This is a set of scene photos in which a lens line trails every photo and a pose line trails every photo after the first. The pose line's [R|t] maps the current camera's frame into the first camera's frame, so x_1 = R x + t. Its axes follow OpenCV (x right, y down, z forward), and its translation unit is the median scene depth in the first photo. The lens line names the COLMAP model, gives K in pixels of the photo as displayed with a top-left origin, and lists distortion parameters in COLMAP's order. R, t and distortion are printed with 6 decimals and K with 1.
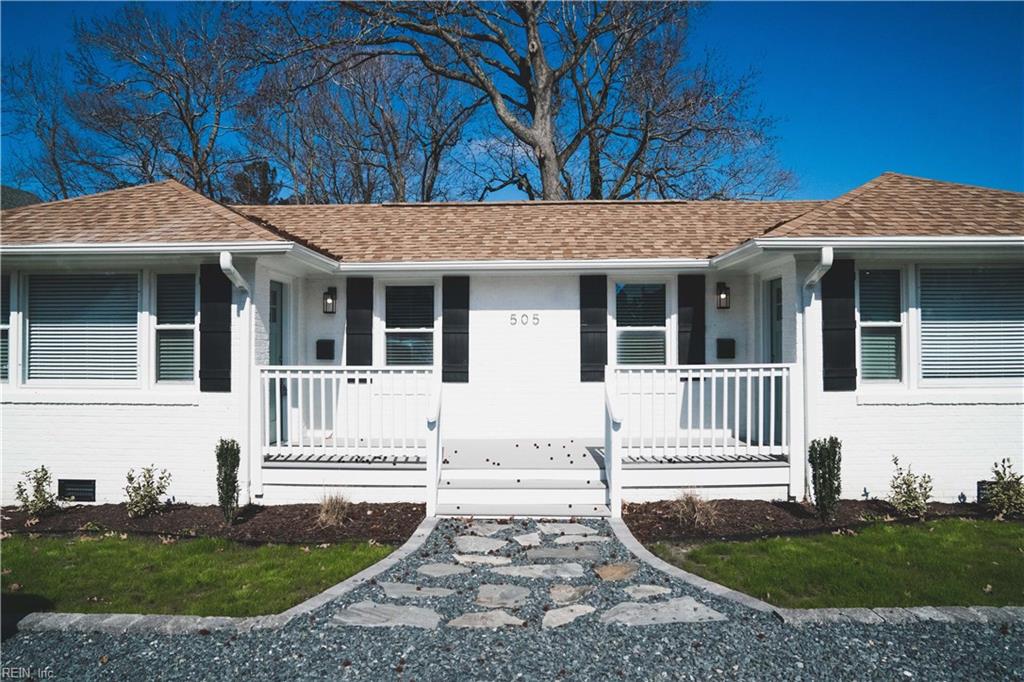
lens RADIAL K [[715.4, 0, 508.3], [0, 715.4, 351.6], [0, 0, 1]] dist [-0.119480, 0.100075]
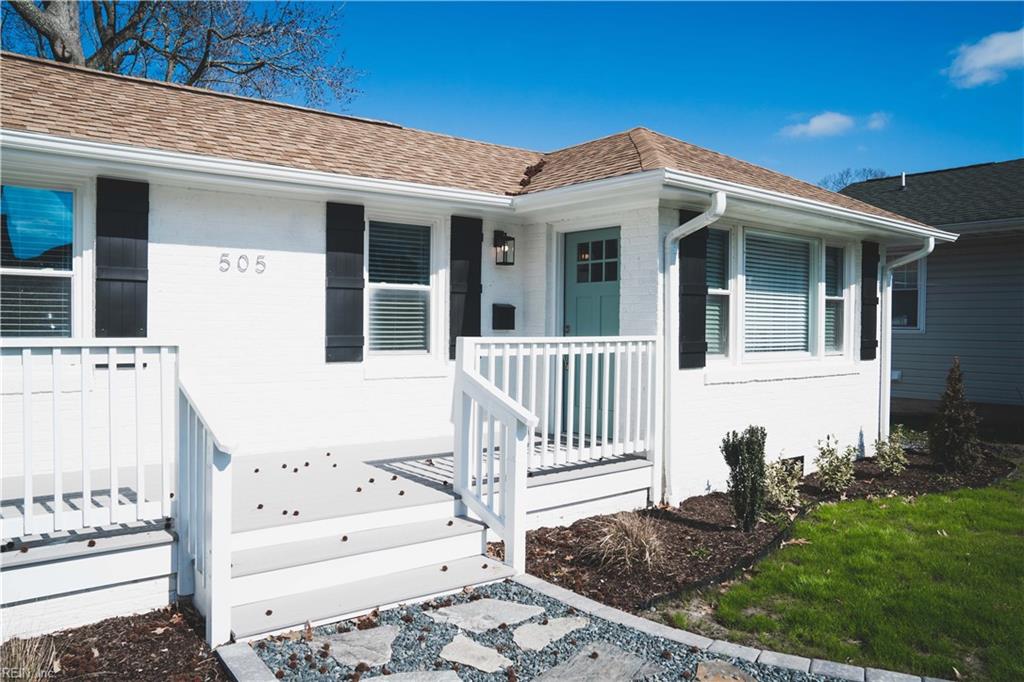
lens RADIAL K [[748.6, 0, 512.0], [0, 748.6, 341.0], [0, 0, 1]] dist [-0.051184, -0.000346]
pose [[0.766679, -0.003515, 0.642020, -0.214029], [-0.012824, 0.999702, 0.020788, 0.005430], [-0.641902, -0.024171, 0.766406, 0.363022]]
